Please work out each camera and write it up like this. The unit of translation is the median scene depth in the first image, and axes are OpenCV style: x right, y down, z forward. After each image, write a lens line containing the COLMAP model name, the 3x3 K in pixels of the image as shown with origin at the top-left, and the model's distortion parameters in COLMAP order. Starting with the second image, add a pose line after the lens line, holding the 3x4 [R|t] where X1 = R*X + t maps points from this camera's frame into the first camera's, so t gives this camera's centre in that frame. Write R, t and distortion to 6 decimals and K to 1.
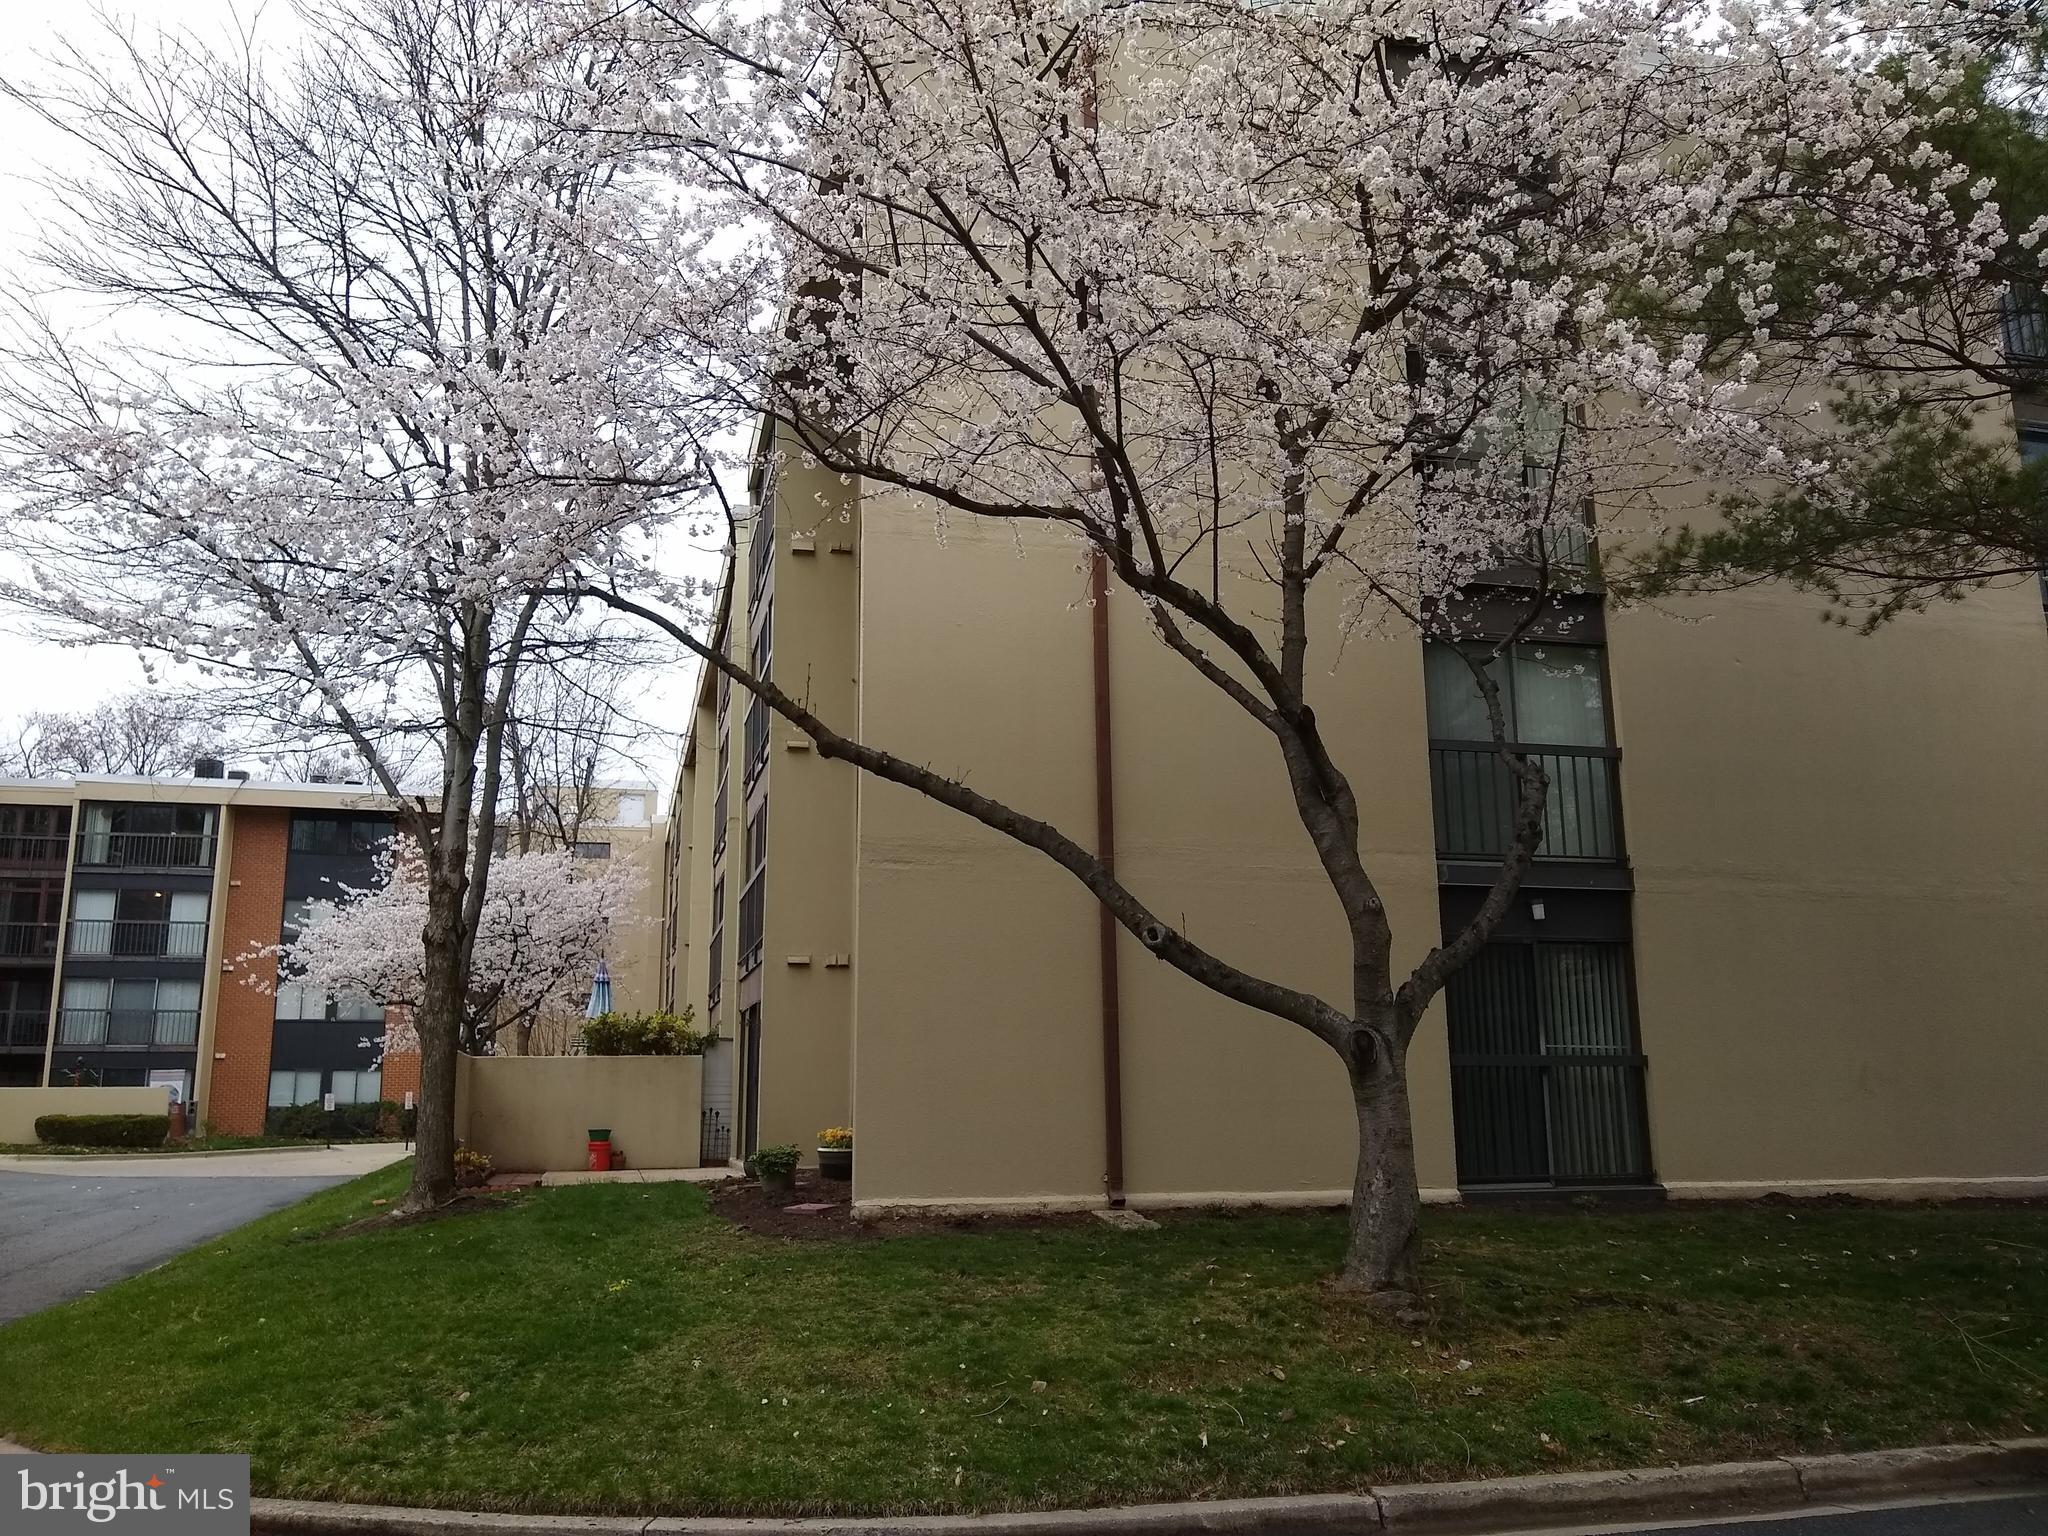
lens RADIAL K [[1600.0, 0, 1024.0], [0, 1600.0, 768.0], [0, 0, 1]] dist [-0.007293, -0.011292]
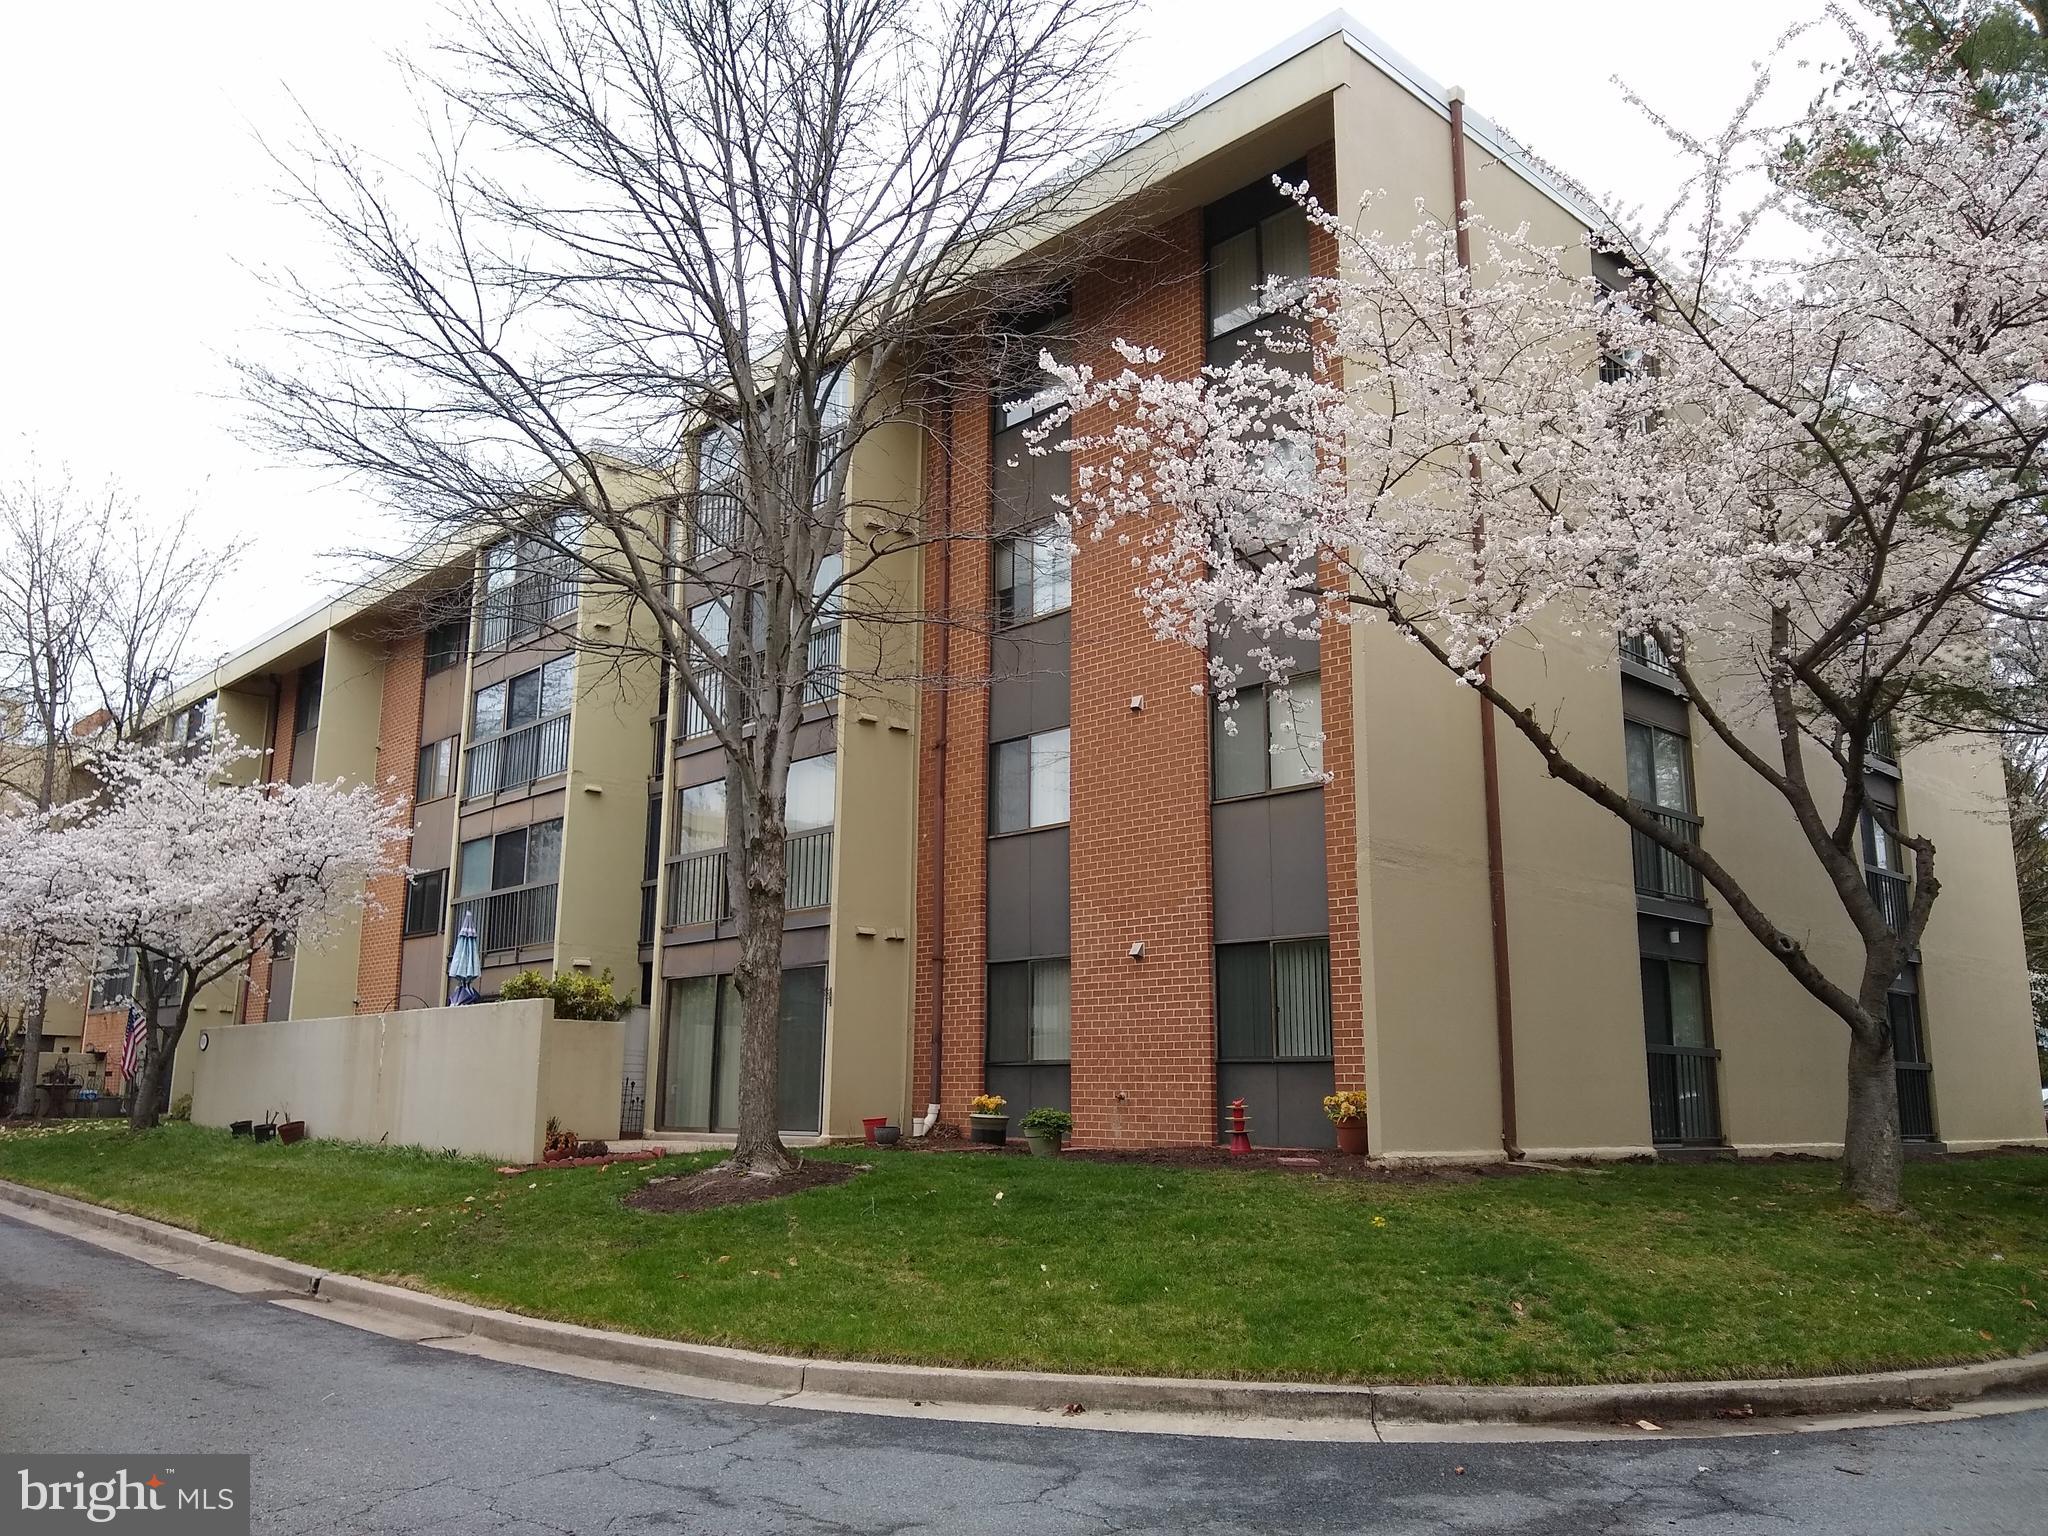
lens RADIAL K [[1594.1, 0, 1022.9], [0, 1594.1, 733.4], [0, 0, 1]] dist [0.060407, -0.110652]
pose [[0.876500, 0.121610, 0.465789, -0.754957], [-0.113827, 0.992484, -0.044926, 0.042290], [-0.467752, -0.013642, 0.883755, 0.082865]]
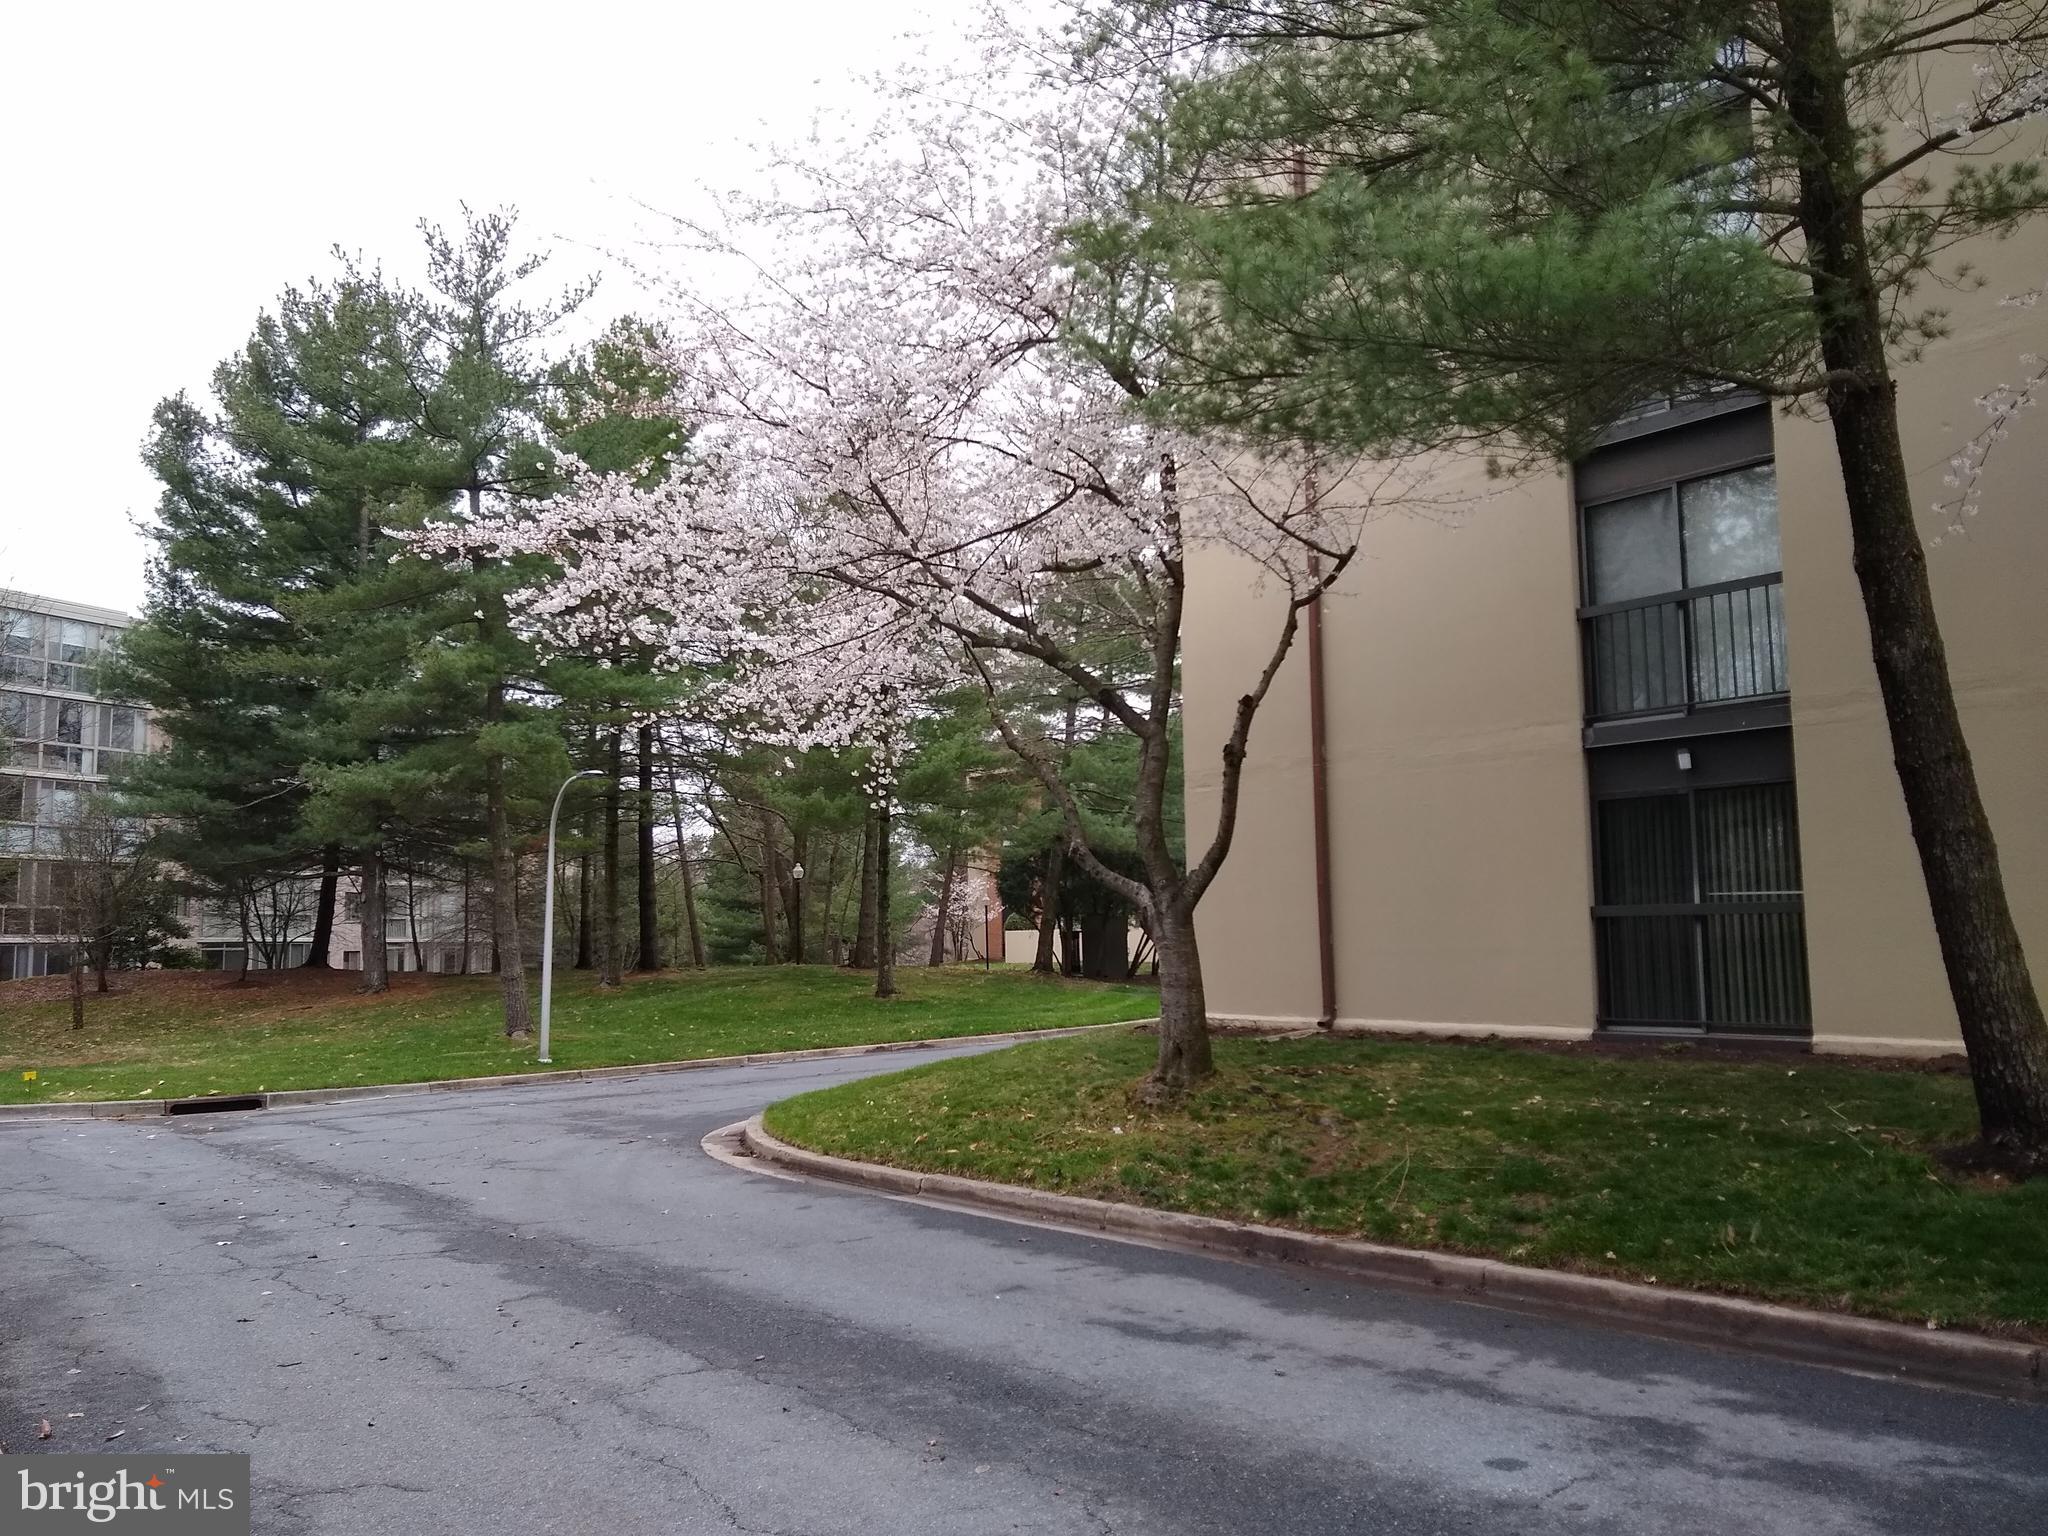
lens RADIAL K [[1600.0, 0, 1024.0], [0, 1600.0, 768.0], [0, 0, 1]] dist [-0.007293, -0.011292]
pose [[0.455442, -0.095303, -0.885150, 0.975487], [0.190728, 0.981614, -0.007553, 0.022580], [0.869595, -0.165383, 0.465245, 0.175393]]
